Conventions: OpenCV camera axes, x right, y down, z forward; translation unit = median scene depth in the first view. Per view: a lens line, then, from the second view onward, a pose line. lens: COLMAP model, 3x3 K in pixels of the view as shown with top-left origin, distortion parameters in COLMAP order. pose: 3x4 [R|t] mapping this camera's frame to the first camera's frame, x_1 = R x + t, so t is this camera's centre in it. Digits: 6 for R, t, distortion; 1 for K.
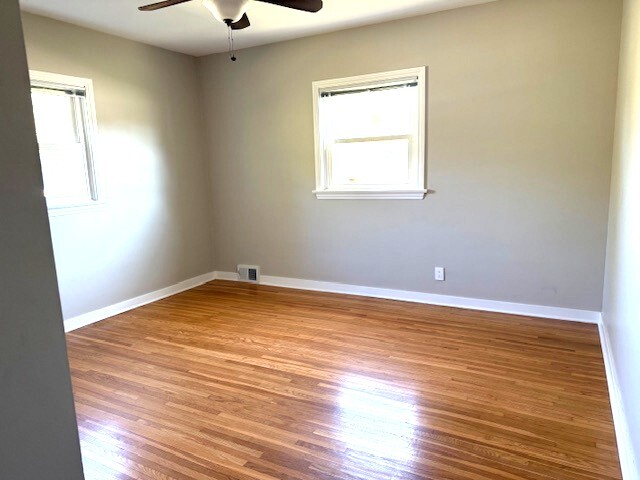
lens RADIAL K [[437.8, 0, 320.0], [0, 437.8, 228.5], [0, 0, 1]] dist [-0.000661, -0.000783]
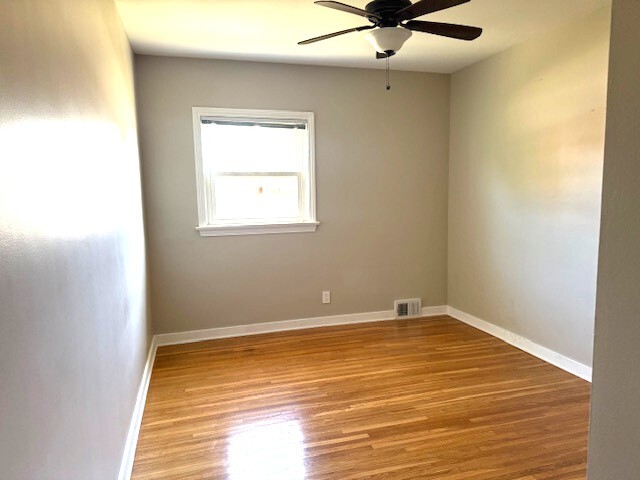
lens RADIAL K [[410.1, 0, 320.0], [0, 410.1, 240.0], [0, 0, 1]] dist [-0.001534, -0.000690]
pose [[0.711216, -0.051402, 0.701091, -0.471551], [0.091431, 0.995615, -0.019757, -0.022896], [-0.697002, 0.078153, 0.712798, 0.253797]]
